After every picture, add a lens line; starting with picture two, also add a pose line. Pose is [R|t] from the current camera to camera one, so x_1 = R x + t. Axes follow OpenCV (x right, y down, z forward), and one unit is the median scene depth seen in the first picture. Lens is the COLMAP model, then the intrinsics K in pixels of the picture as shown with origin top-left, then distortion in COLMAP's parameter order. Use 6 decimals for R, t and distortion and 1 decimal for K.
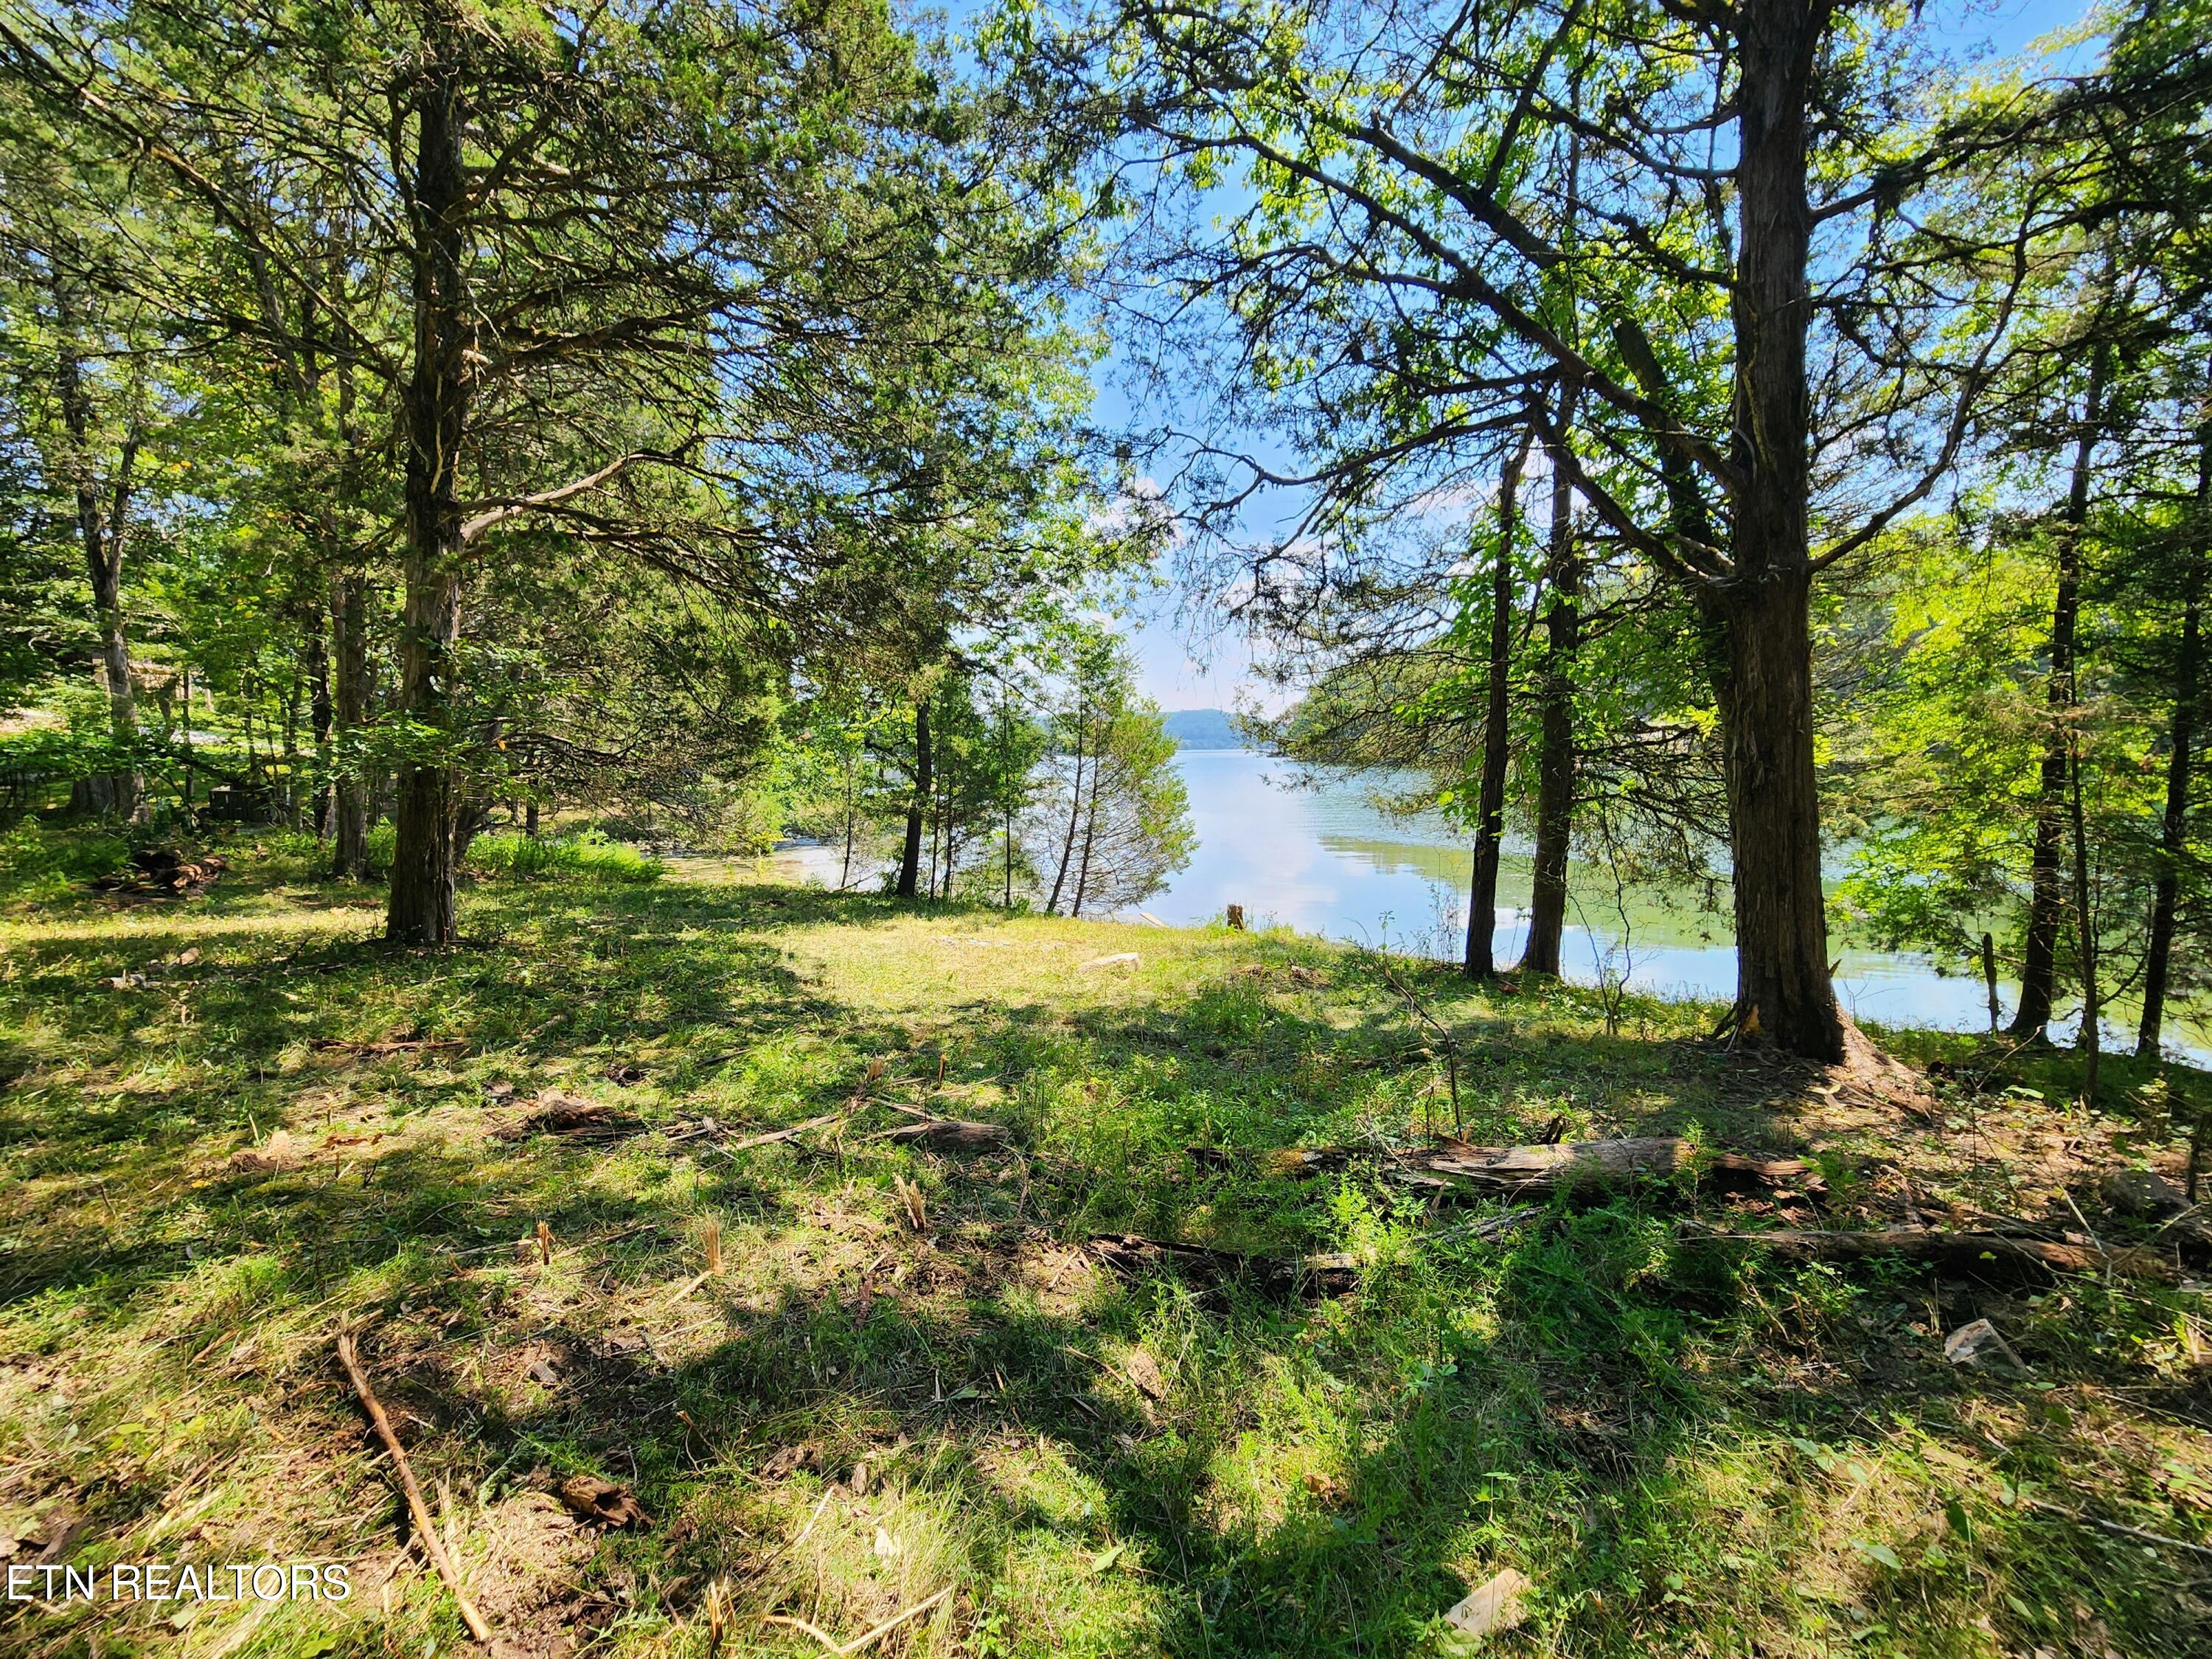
lens RADIAL K [[904.4, 0, 1105.7], [0, 904.4, 825.6], [0, 0, 1]] dist [0.001233, -0.000209]
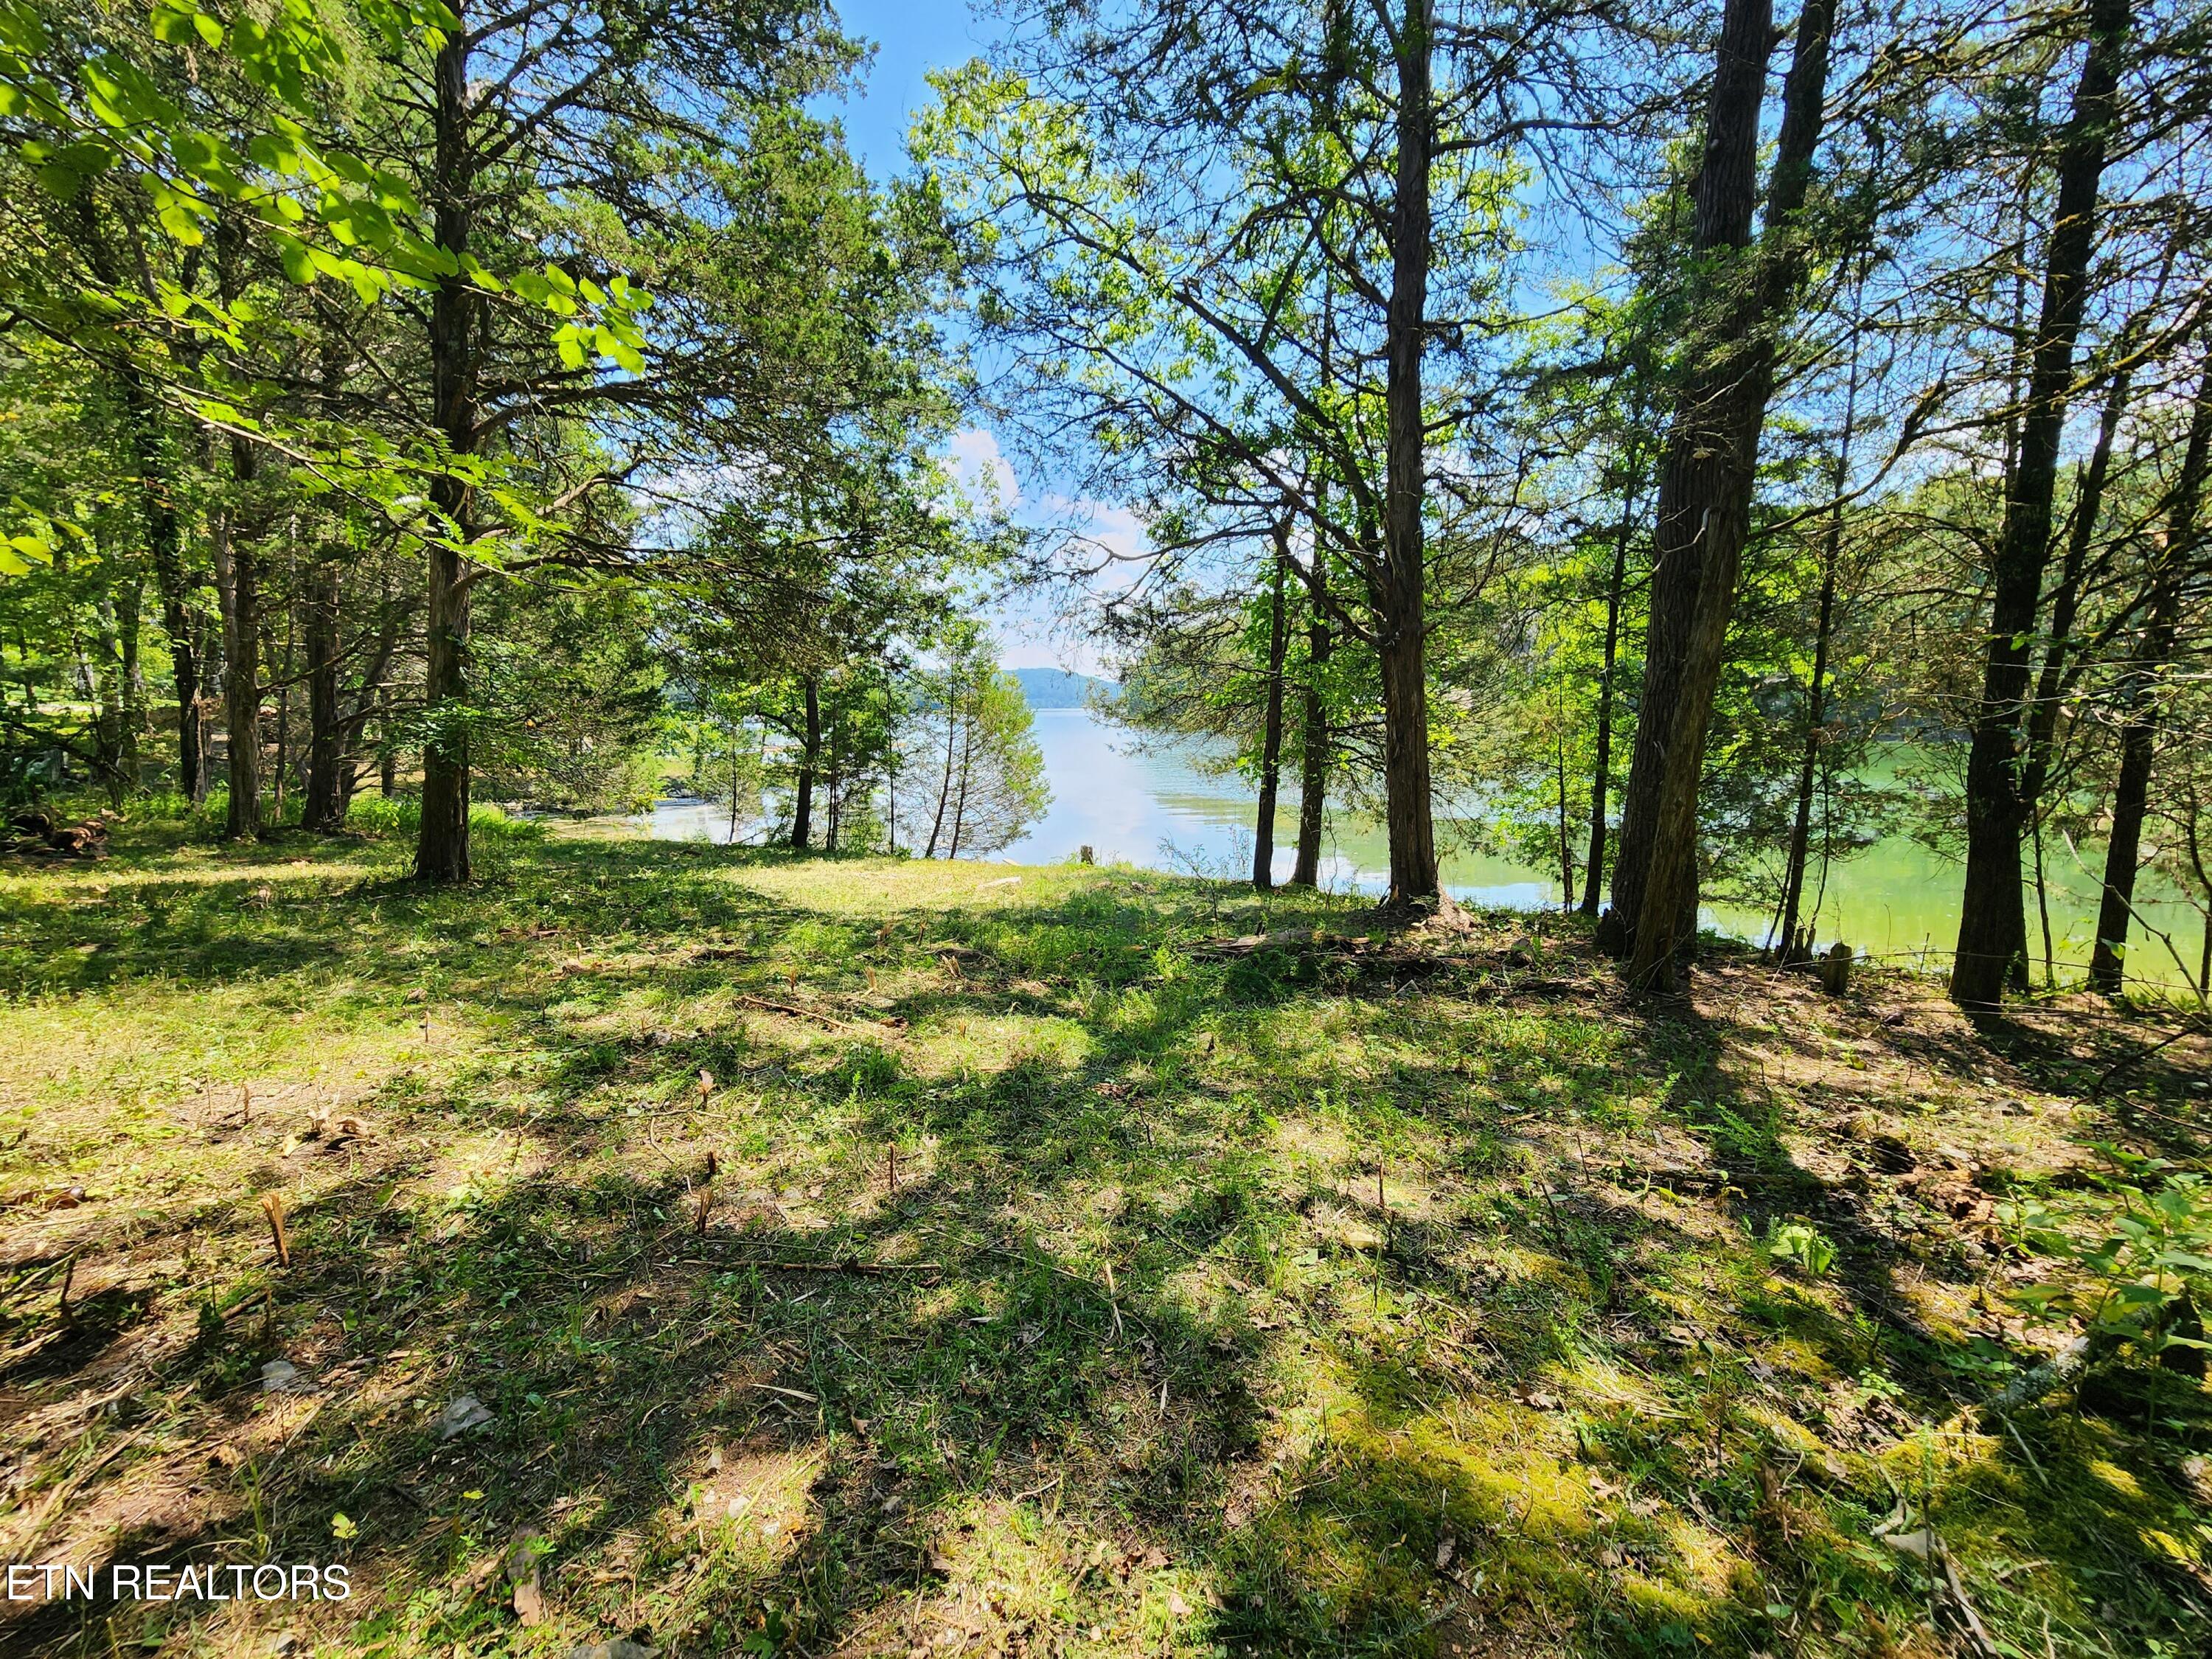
lens RADIAL K [[904.4, 0, 1104.9], [0, 904.4, 825.1], [0, 0, 1]] dist [0.001233, -0.000209]
pose [[0.984217, -0.014150, 0.176398, -0.061761], [0.006171, 0.998936, 0.045699, 0.001420], [-0.176857, -0.043889, 0.983258, -0.279636]]
